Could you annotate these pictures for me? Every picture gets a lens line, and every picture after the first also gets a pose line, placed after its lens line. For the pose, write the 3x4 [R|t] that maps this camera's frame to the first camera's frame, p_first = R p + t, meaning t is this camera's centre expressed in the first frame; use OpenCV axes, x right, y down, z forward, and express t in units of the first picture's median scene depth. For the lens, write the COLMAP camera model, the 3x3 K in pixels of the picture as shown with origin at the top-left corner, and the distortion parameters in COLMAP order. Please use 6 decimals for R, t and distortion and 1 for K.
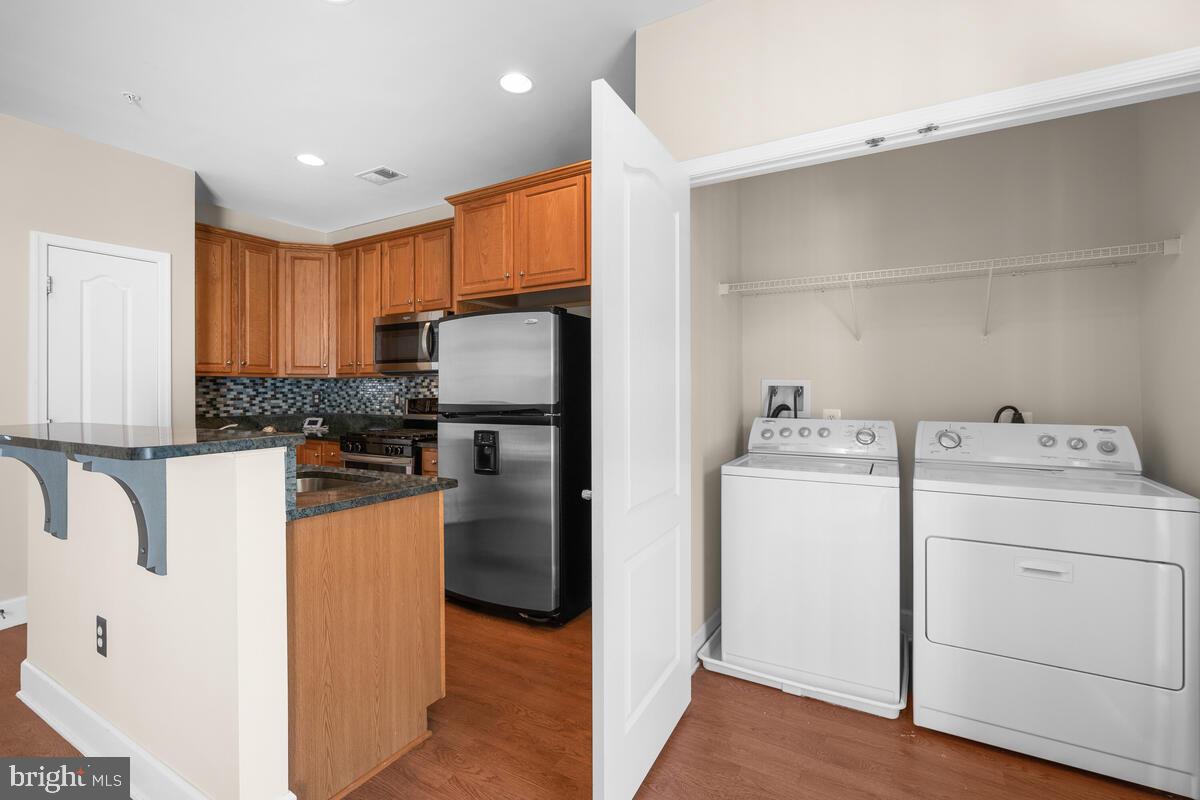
lens RADIAL K [[550.6, 0, 595.7], [0, 550.6, 388.0], [0, 0, 1]] dist [0.001274, 0.000565]
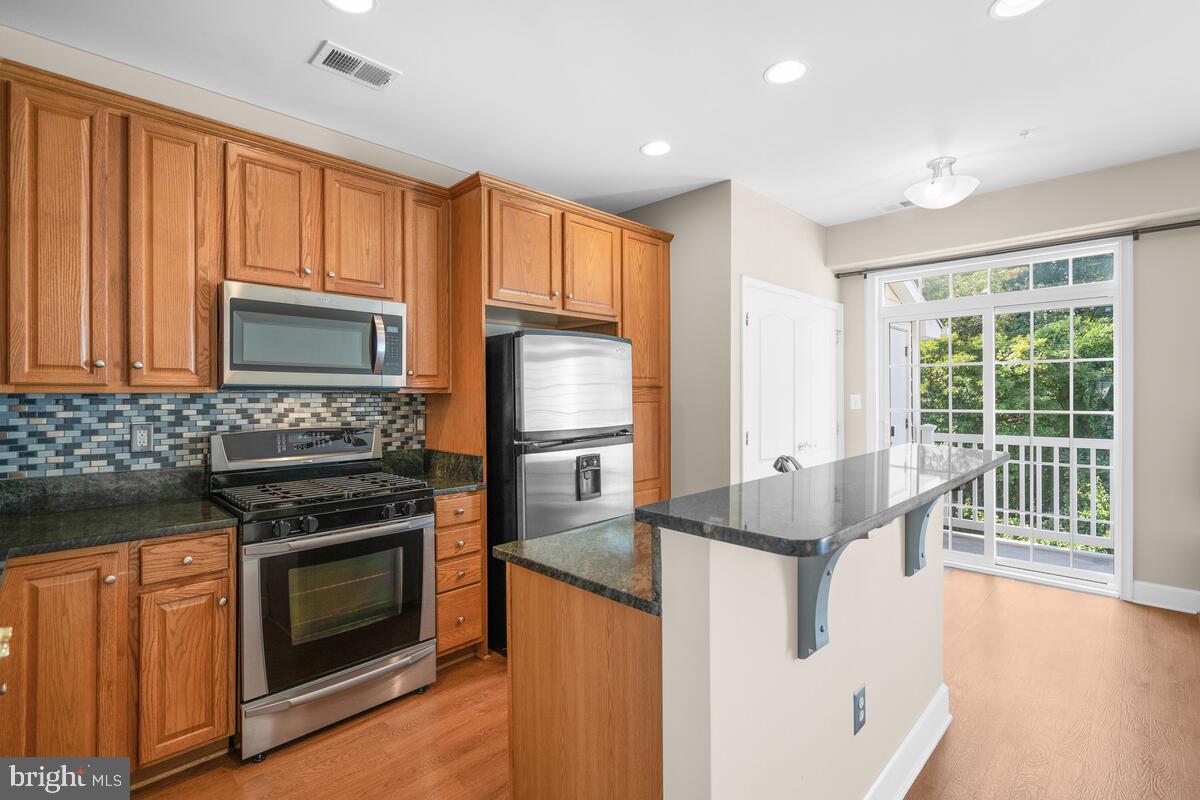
lens RADIAL K [[545.7, 0, 598.5], [0, 545.7, 393.5], [0, 0, 1]] dist [-0.001875, 0.000402]
pose [[0.244625, 0.003788, 0.969610, -0.805451], [-0.003851, 0.999988, -0.002935, -0.021221], [-0.969610, -0.003016, 0.244636, 0.525222]]
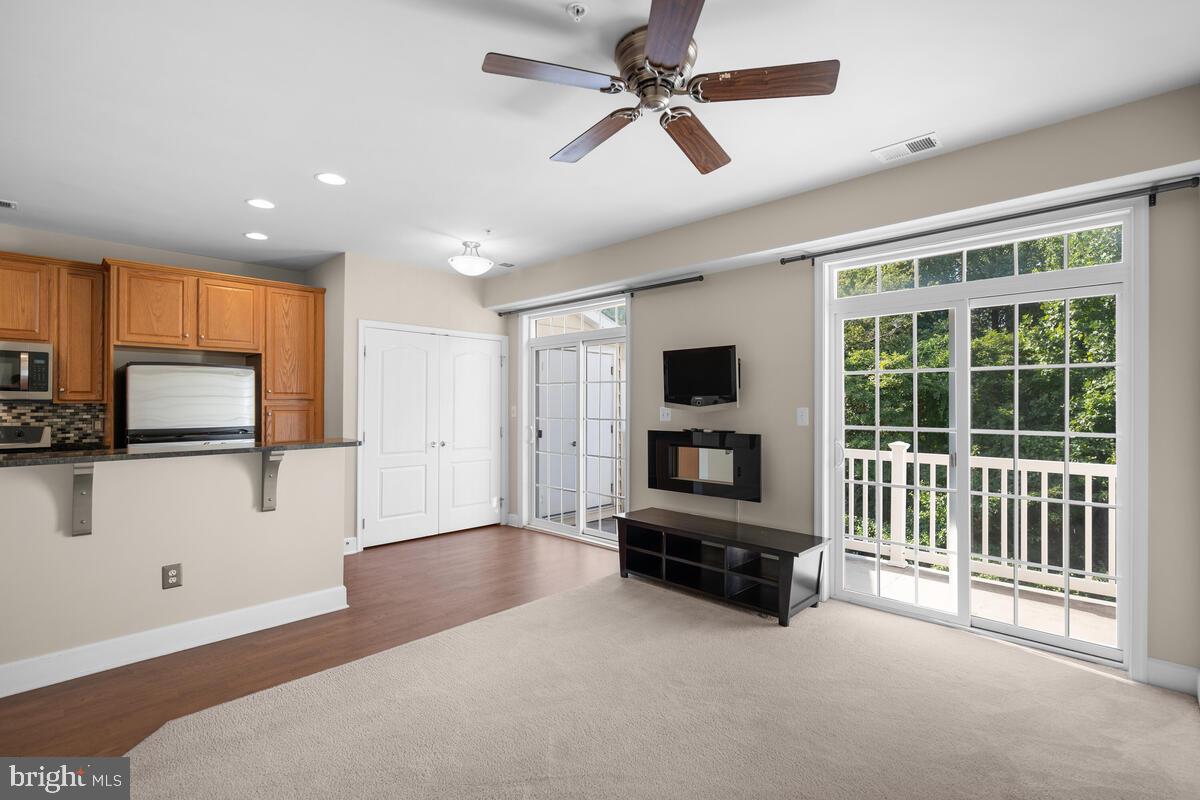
lens RADIAL K [[544.2, 0, 595.8], [0, 544.2, 400.9], [0, 0, 1]] dist [0.001321, 0.000631]
pose [[0.234237, 0.010598, 0.972122, -0.952961], [-0.007741, 0.999929, -0.009036, -0.025751], [-0.972149, -0.005409, 0.234303, -0.253842]]
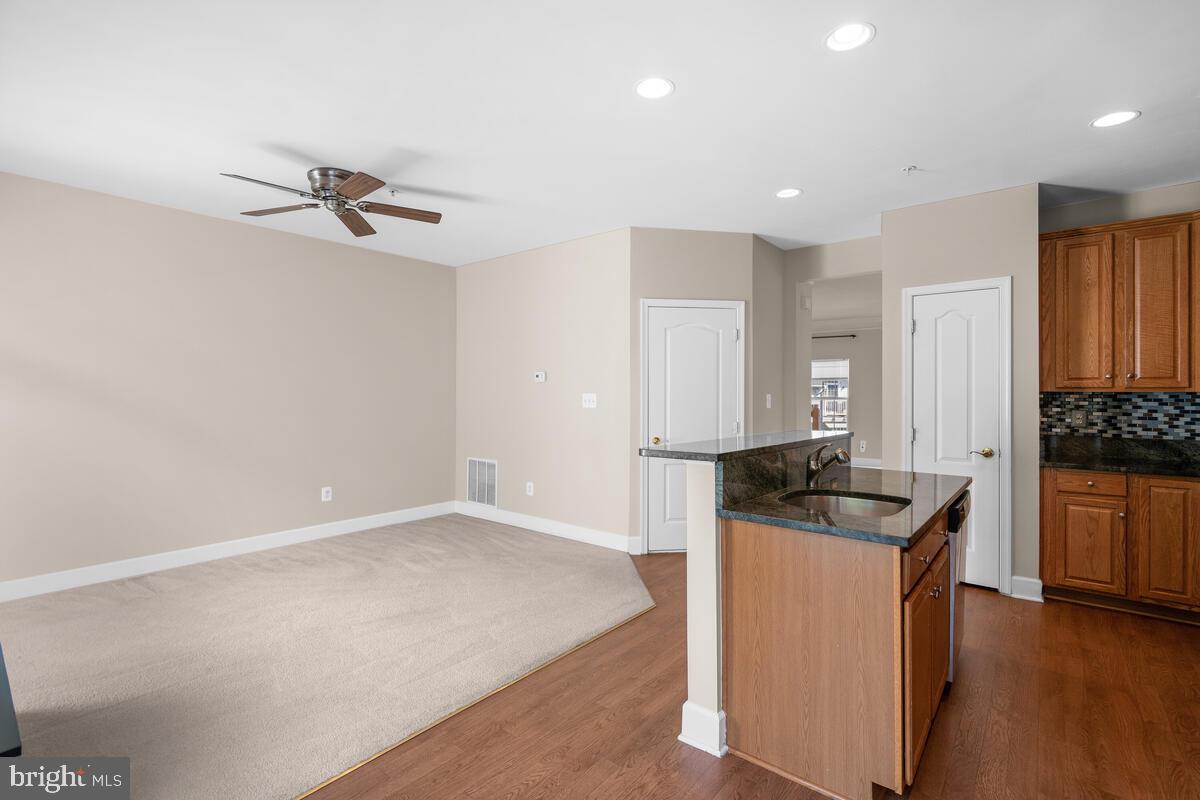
lens RADIAL K [[545.7, 0, 598.5], [0, 545.7, 393.5], [0, 0, 1]] dist [-0.001875, 0.000402]
pose [[-0.145897, 0.004905, -0.989288, 0.291845], [0.003256, 0.999985, 0.004477, -0.024713], [0.989294, -0.002568, -0.145910, 0.322745]]
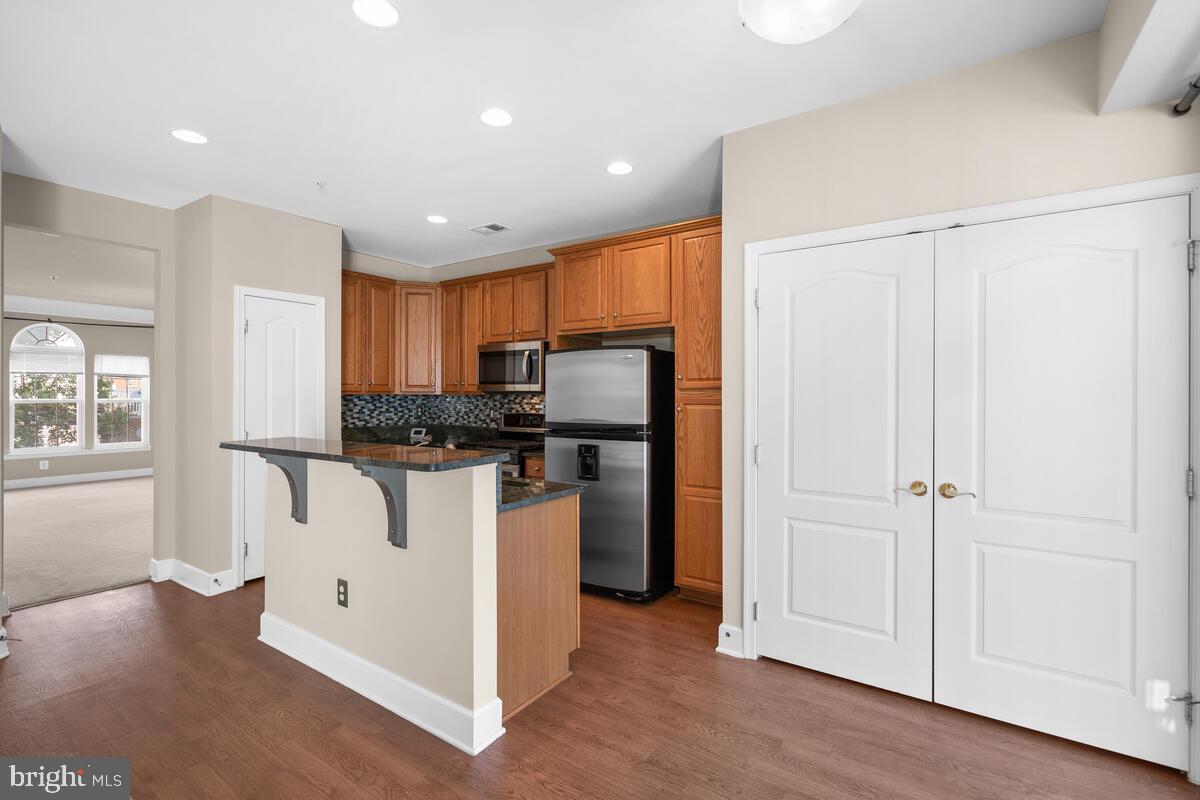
lens RADIAL K [[545.7, 0, 598.5], [0, 545.7, 393.5], [0, 0, 1]] dist [-0.001875, 0.000402]
pose [[0.998226, 0.004812, -0.059343, -0.073517], [-0.004676, 0.999986, 0.002424, -0.027887], [0.059354, -0.002142, 0.998235, -0.151513]]
